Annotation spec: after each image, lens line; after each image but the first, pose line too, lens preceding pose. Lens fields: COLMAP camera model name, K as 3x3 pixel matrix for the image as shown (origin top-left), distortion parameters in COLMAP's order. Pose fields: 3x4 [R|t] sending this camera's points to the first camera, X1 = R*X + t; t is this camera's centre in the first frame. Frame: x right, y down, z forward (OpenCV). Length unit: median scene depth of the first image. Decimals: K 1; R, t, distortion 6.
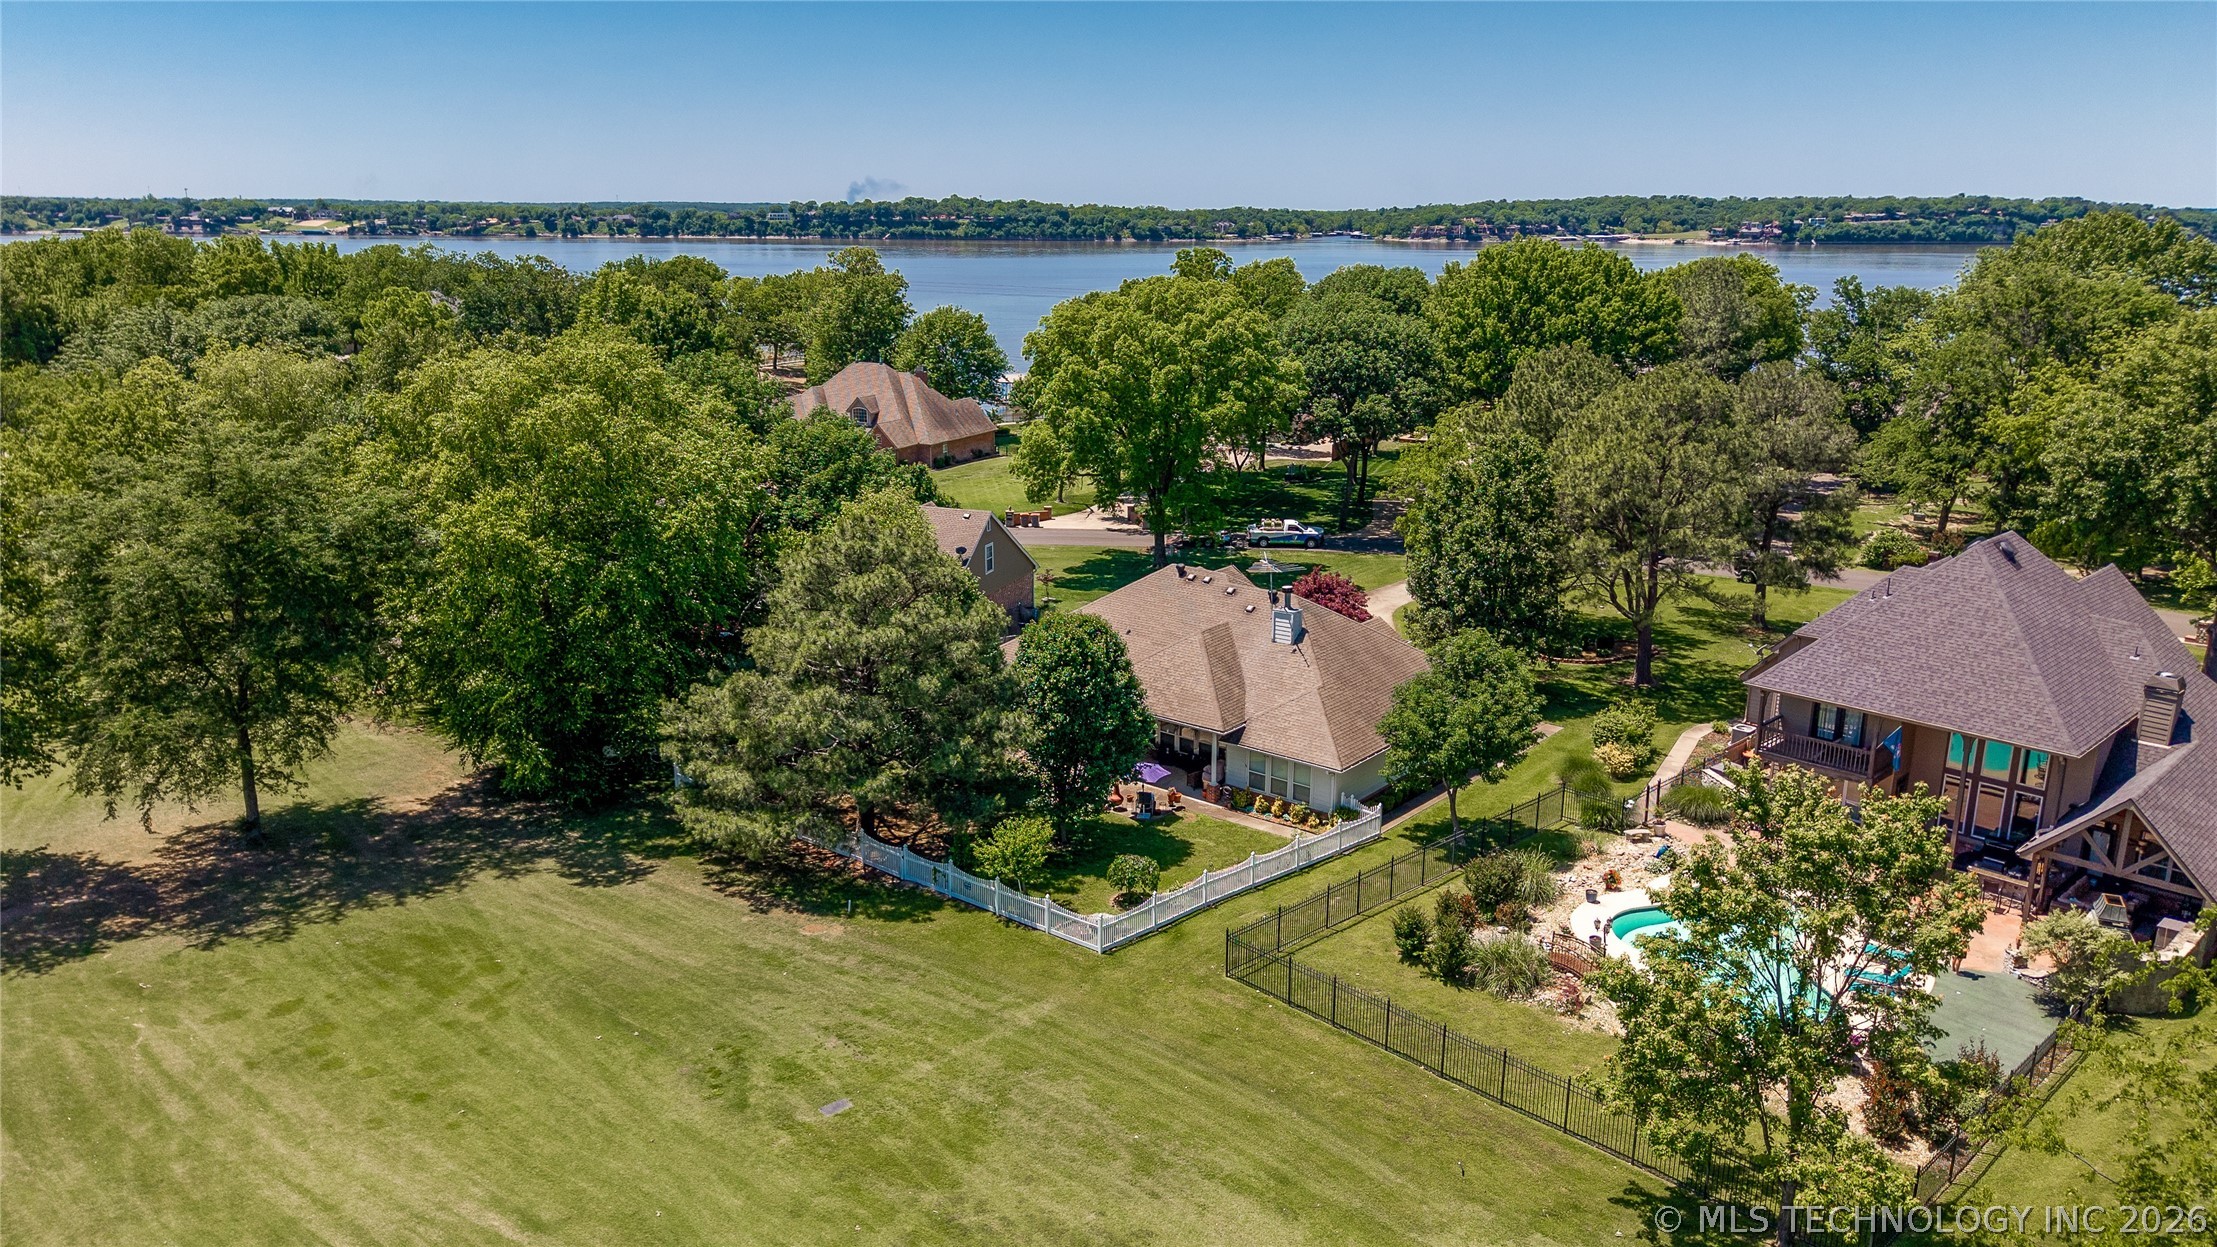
lens RADIAL K [[1474.0, 0, 1099.9], [0, 1474.0, 668.1], [0, 0, 1]] dist [0.047184, -0.046825]
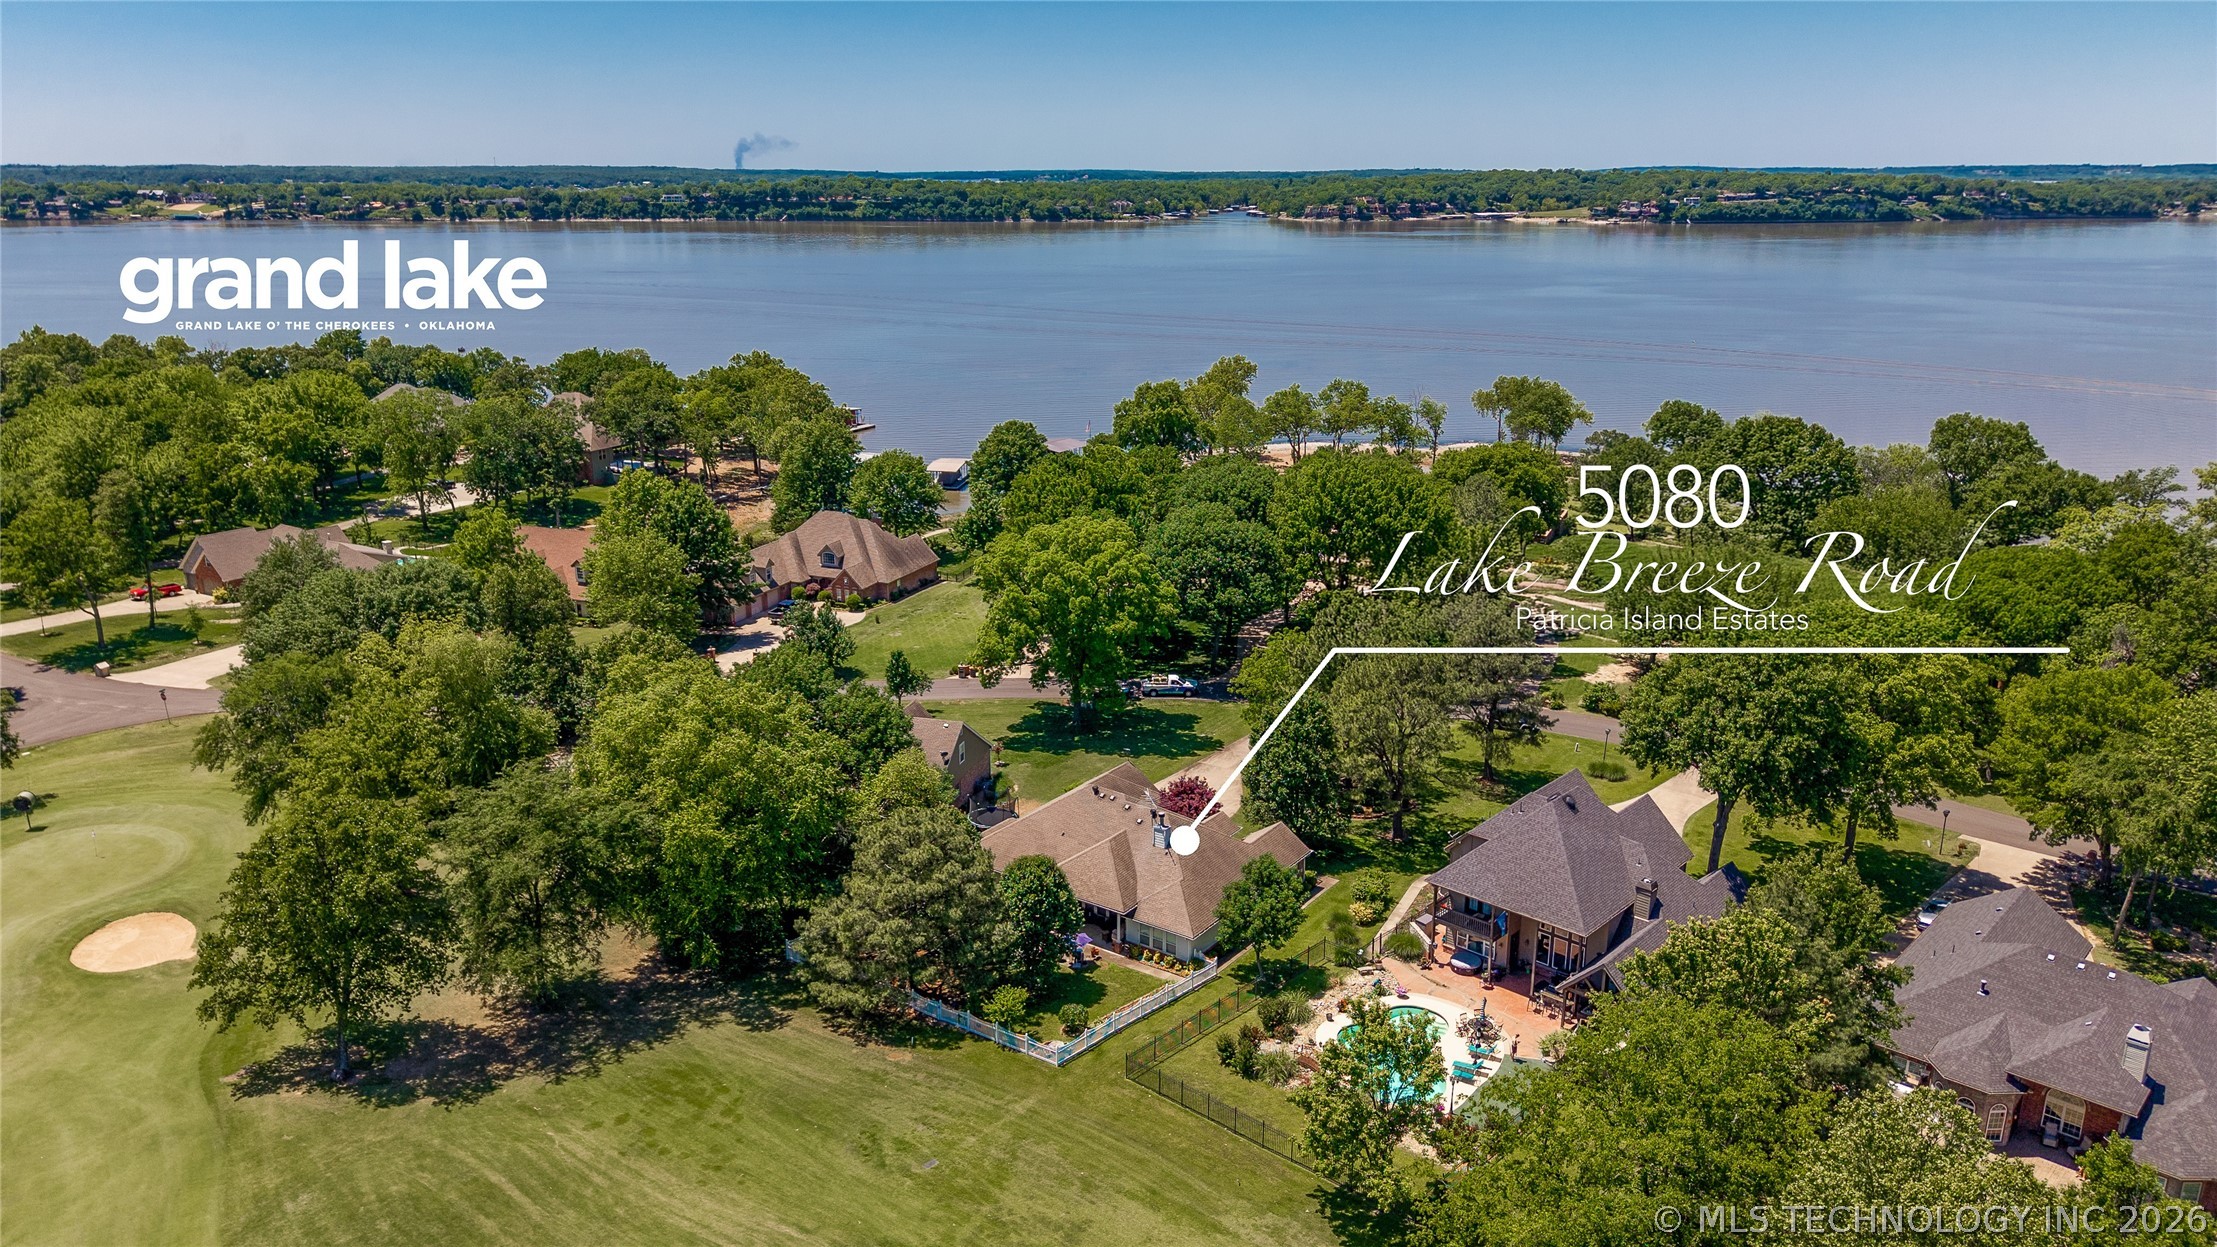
lens RADIAL K [[1509.3, 0, 1094.3], [0, 1509.3, 633.8], [0, 0, 1]] dist [0.049538, -0.056905]
pose [[0.998028, -0.023926, 0.058040, -0.043121], [0.023694, 0.999708, 0.004688, -0.300874], [-0.058135, -0.003303, 0.998303, -0.748745]]
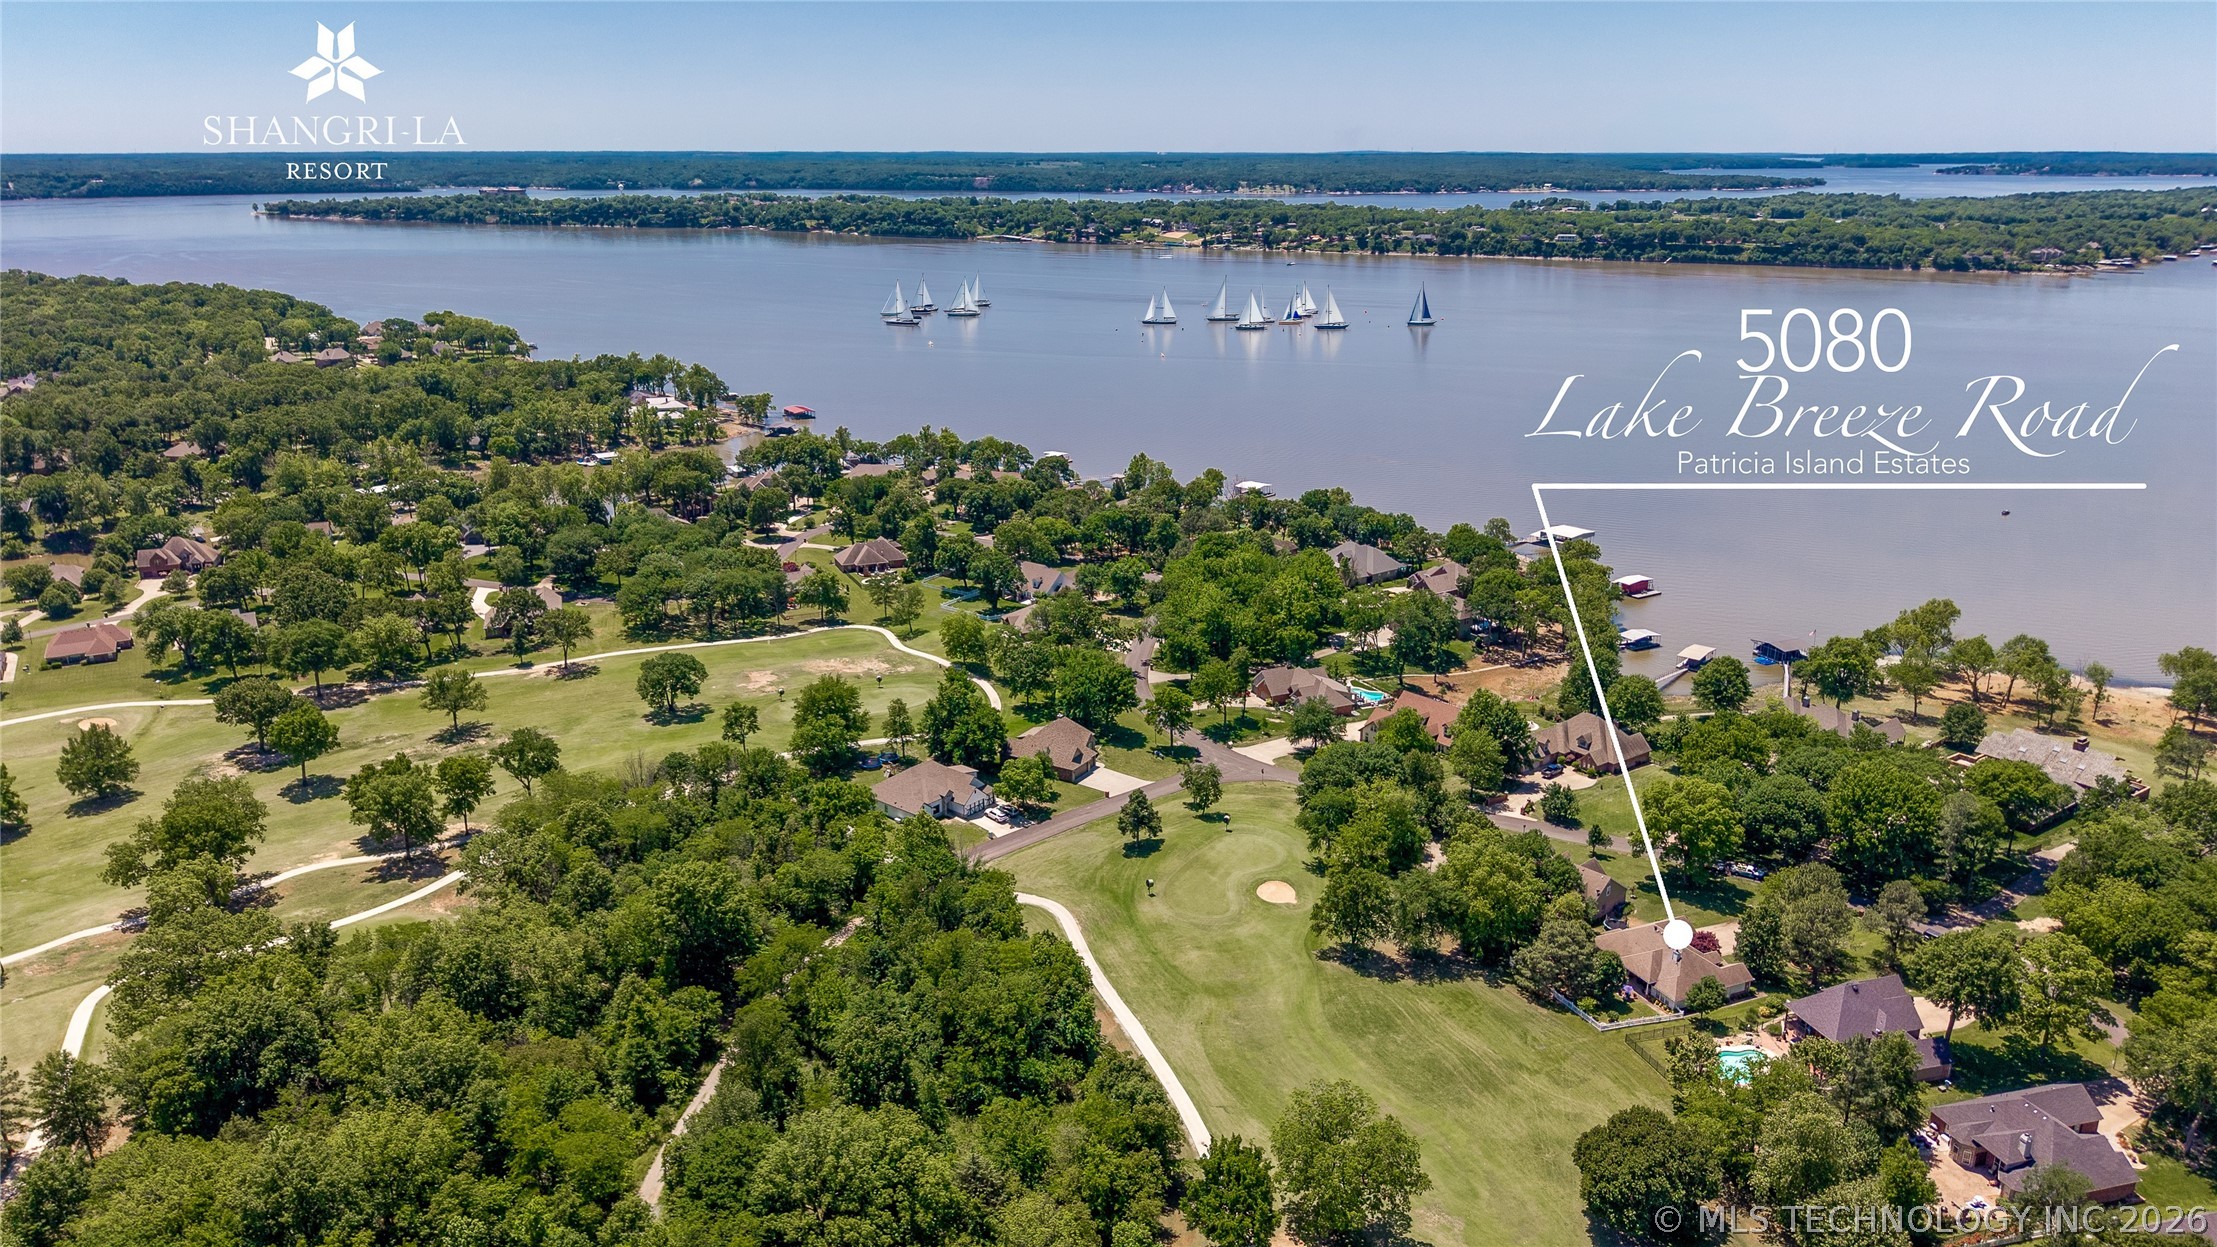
lens RADIAL K [[1509.3, 0, 1094.3], [0, 1509.3, 633.8], [0, 0, 1]] dist [0.049538, -0.056905]
pose [[0.881438, 0.133761, -0.452962, 0.538933], [-0.120540, 0.991008, 0.058084, -1.032807], [0.456658, 0.003403, 0.889636, -3.649881]]
